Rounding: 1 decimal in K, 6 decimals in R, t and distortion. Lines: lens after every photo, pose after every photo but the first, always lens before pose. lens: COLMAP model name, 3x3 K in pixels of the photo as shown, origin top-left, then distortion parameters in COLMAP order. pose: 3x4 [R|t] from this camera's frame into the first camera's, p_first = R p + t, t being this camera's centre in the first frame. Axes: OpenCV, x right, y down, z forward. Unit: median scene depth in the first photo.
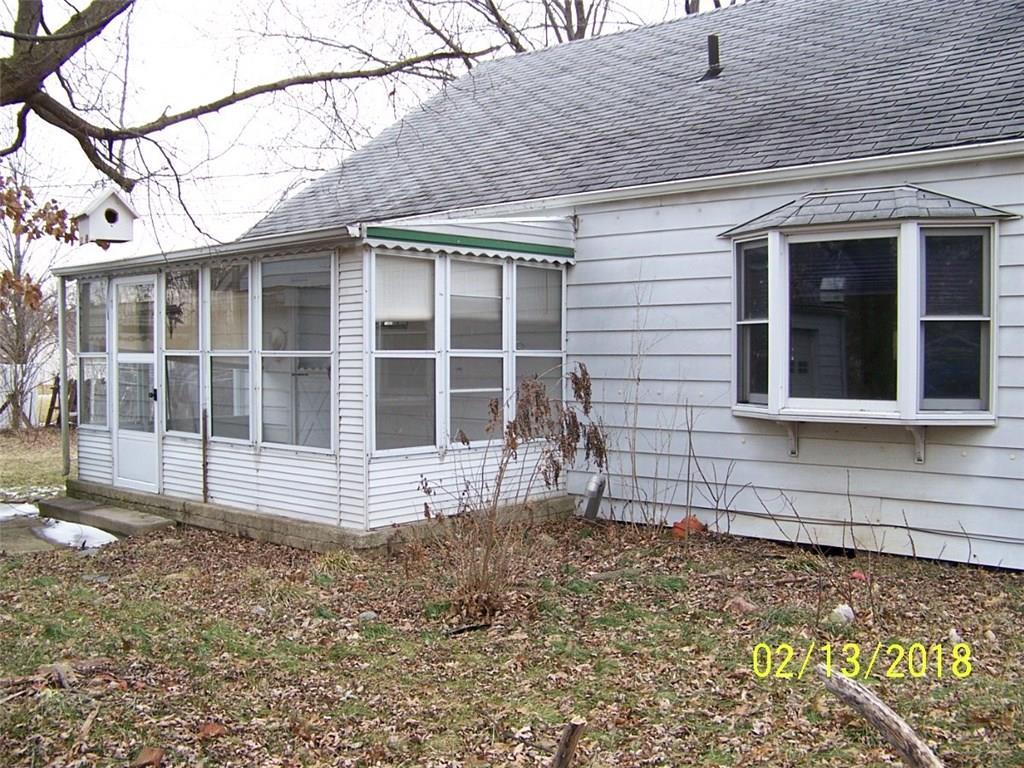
lens RADIAL K [[1056.1, 0, 510.2], [0, 1056.1, 385.7], [0, 0, 1]] dist [-0.165087, 0.000000]
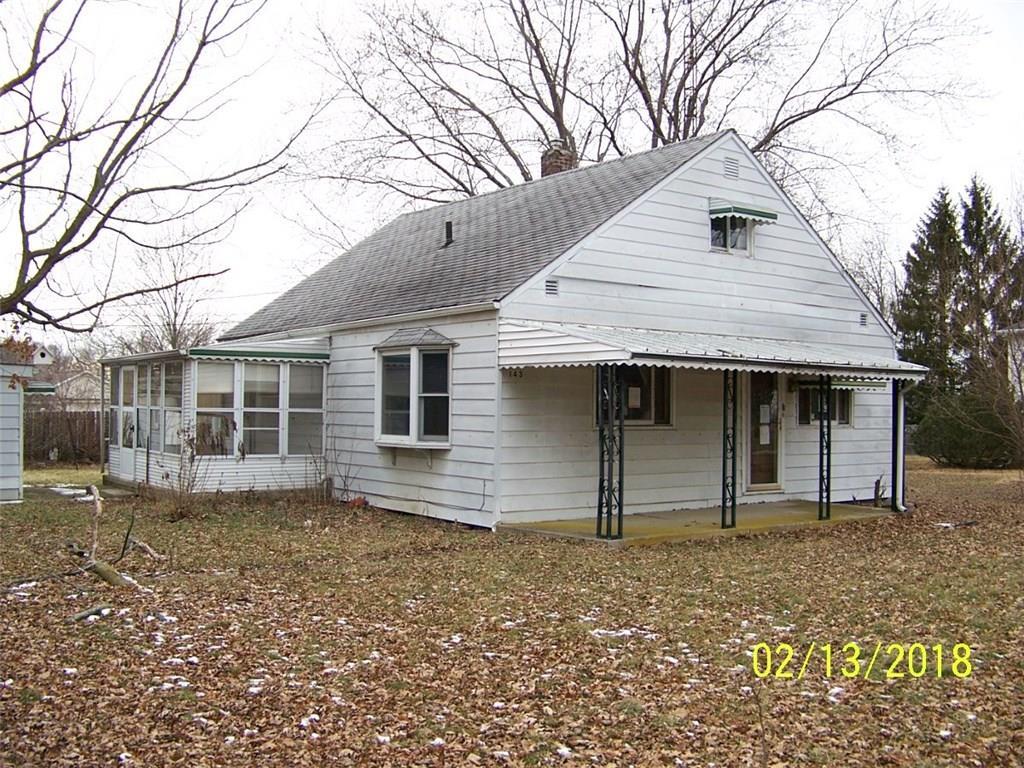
lens RADIAL K [[1056.1, 0, 512.9], [0, 1056.1, 384.0], [0, 0, 1]] dist [-0.165087, 0.000000]
pose [[0.977118, 0.006674, -0.212593, 0.841750], [-0.017988, 0.998520, -0.051331, 0.012849], [0.211936, 0.053981, 0.975792, -0.806652]]
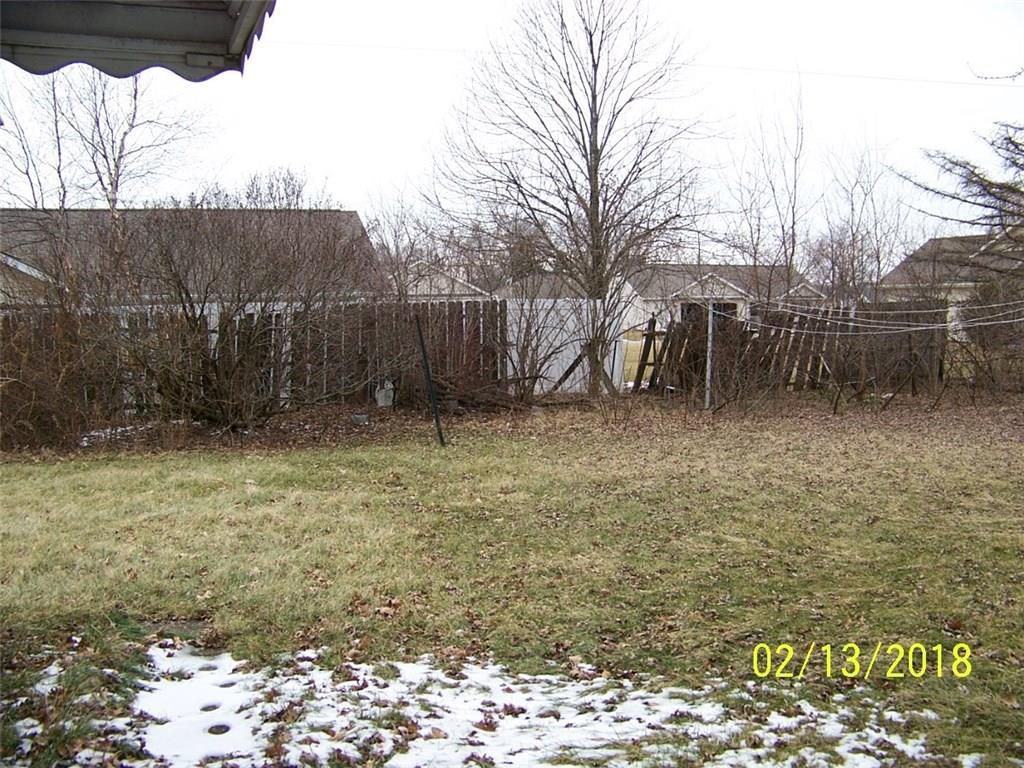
lens RADIAL K [[1056.1, 0, 512.2], [0, 1056.1, 383.8], [0, 0, 1]] dist [-0.165087, 0.000000]
pose [[0.868238, 0.033384, -0.495023, -0.231944], [-0.006702, 0.998432, 0.055580, -0.004611], [0.496102, -0.044939, 0.867101, 0.452028]]
